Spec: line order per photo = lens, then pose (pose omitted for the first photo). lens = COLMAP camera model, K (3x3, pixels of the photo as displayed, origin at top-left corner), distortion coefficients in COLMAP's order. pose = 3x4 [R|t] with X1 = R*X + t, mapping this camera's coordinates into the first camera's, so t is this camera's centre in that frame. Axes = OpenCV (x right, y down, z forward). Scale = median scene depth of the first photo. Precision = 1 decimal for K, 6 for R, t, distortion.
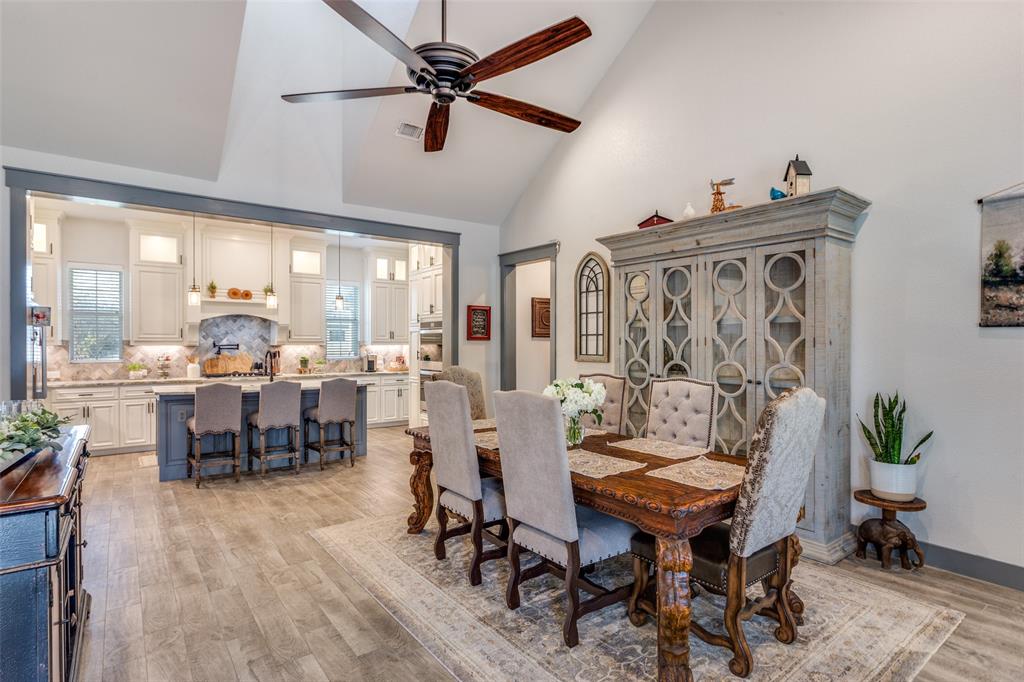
lens RADIAL K [[525.7, 0, 513.4], [0, 525.7, 343.9], [0, 0, 1]] dist [0.000448, 0.000511]
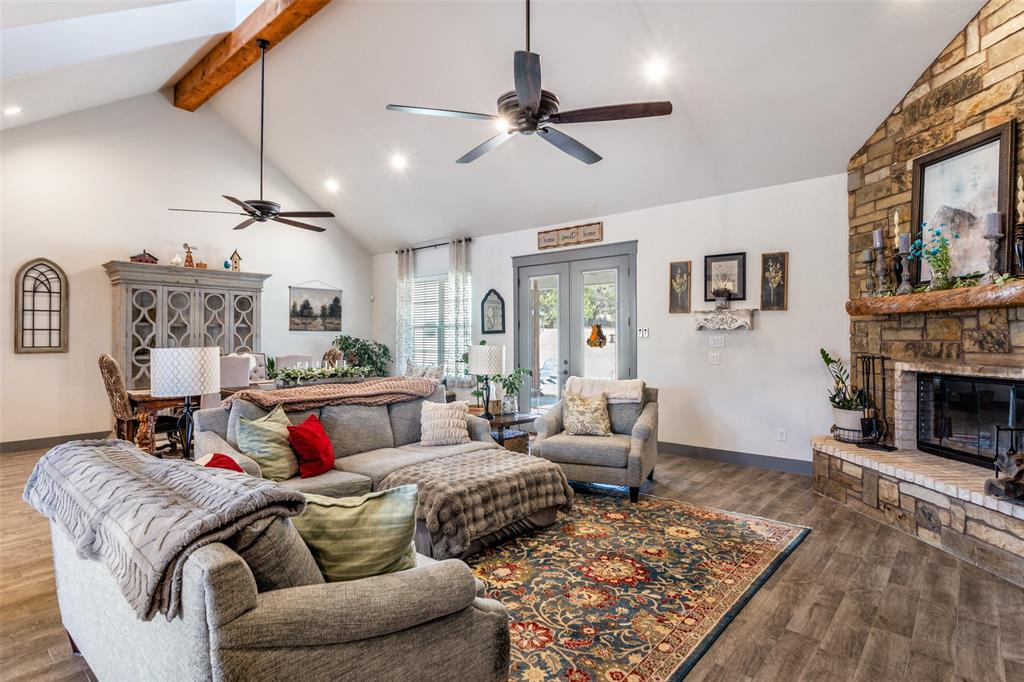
lens RADIAL K [[526.6, 0, 510.5], [0, 526.6, 329.7], [0, 0, 1]] dist [-0.000880, 0.001314]
pose [[-0.212470, 0.012018, 0.977094, -0.966161], [0.005890, 0.999922, -0.011018, 0.001162], [-0.977150, 0.003414, -0.212525, 0.192037]]
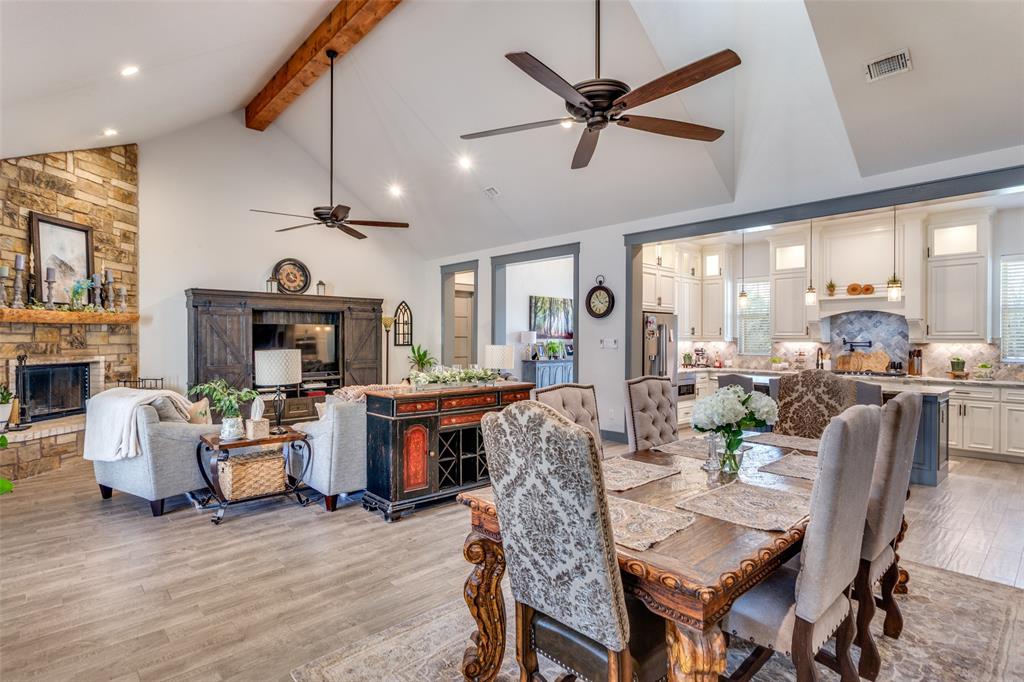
lens RADIAL K [[515.9, 0, 509.4], [0, 515.9, 340.0], [0, 0, 1]] dist [-0.002765, 0.000541]
pose [[0.097359, 0.002045, -0.995247, 0.373559], [-0.005643, 0.999983, 0.001503, 0.000214], [0.995233, 0.005470, 0.097369, 0.281940]]
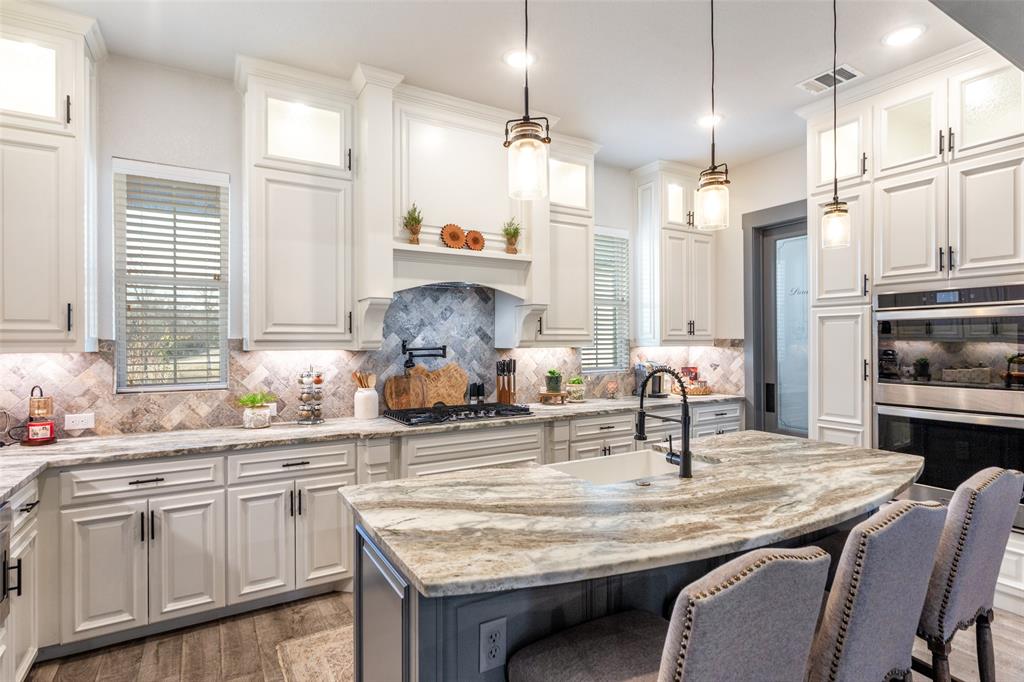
lens RADIAL K [[515.9, 0, 509.4], [0, 515.9, 340.0], [0, 0, 1]] dist [-0.002765, 0.000541]
pose [[0.994453, -0.005222, -0.105052, -0.452148], [0.004541, 0.999967, -0.006717, -0.002034], [0.105084, 0.006203, 0.994444, 0.579797]]
